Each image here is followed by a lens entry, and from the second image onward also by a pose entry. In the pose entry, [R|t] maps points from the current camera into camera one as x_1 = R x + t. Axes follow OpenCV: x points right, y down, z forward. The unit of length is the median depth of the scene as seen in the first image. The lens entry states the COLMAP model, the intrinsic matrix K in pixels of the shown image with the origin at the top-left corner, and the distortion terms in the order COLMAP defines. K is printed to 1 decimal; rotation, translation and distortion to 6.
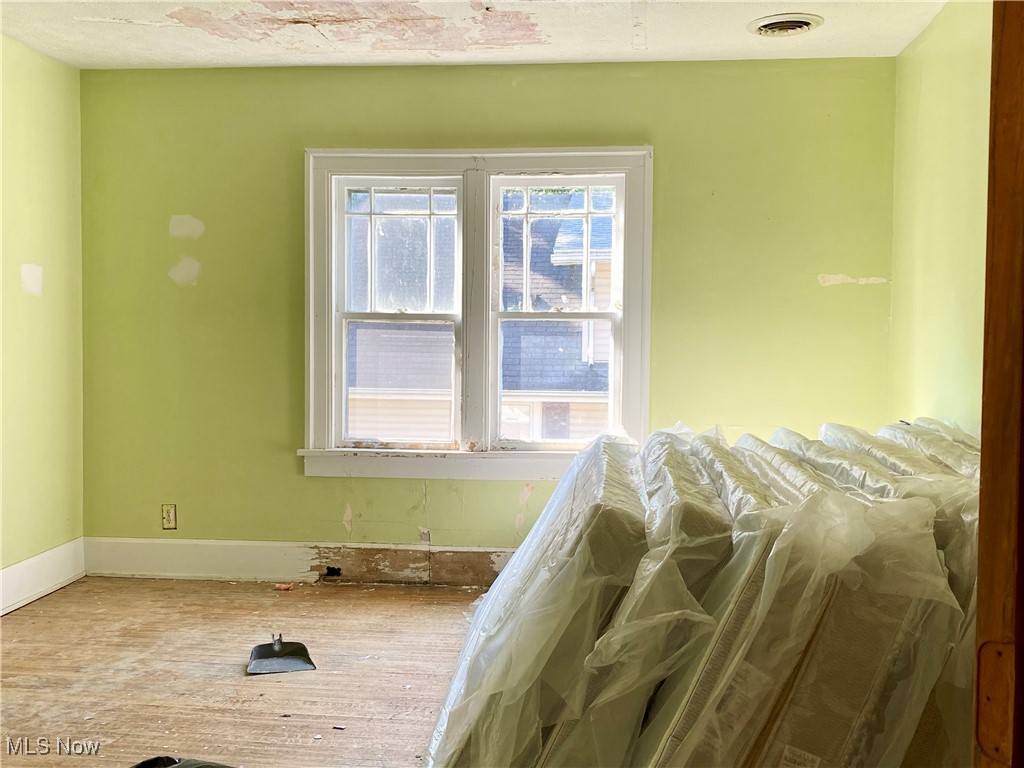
lens RADIAL K [[1009.3, 0, 512.0], [0, 1009.3, 384.0], [0, 0, 1]] dist [0.157607, -0.384035]
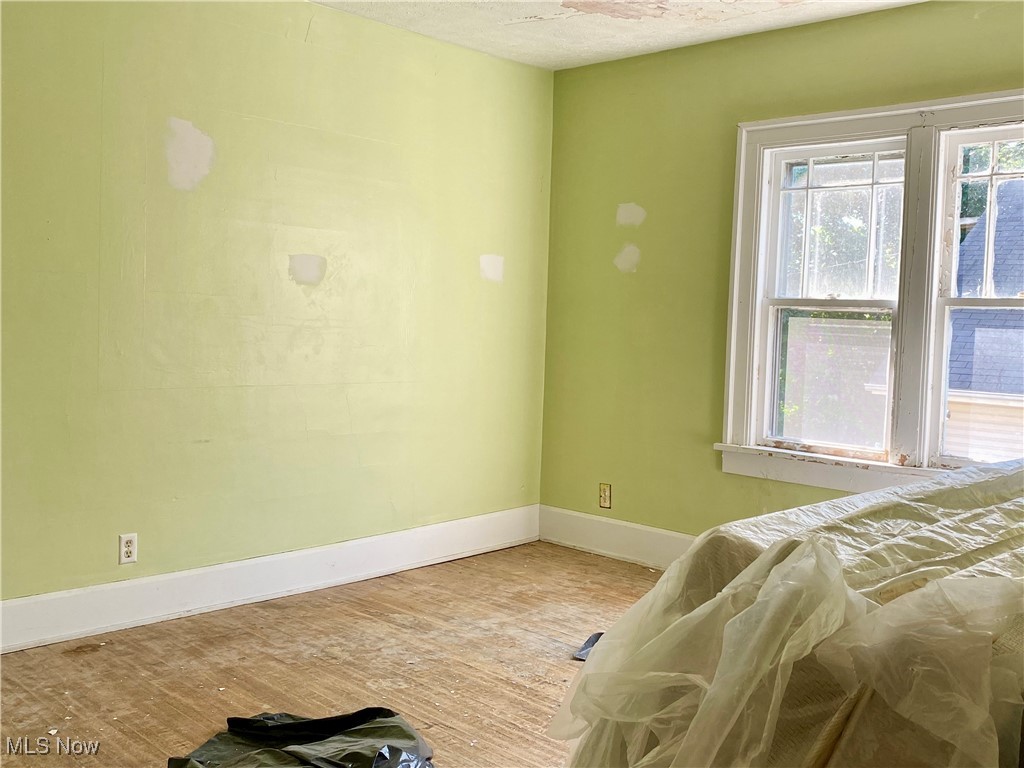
lens RADIAL K [[1009.3, 0, 512.0], [0, 1009.3, 384.0], [0, 0, 1]] dist [0.157607, -0.384035]
pose [[0.784520, 0.056957, -0.617482, 0.224885], [-0.054186, 0.998260, 0.023237, -0.002513], [0.617732, 0.015229, 0.786242, 0.136785]]
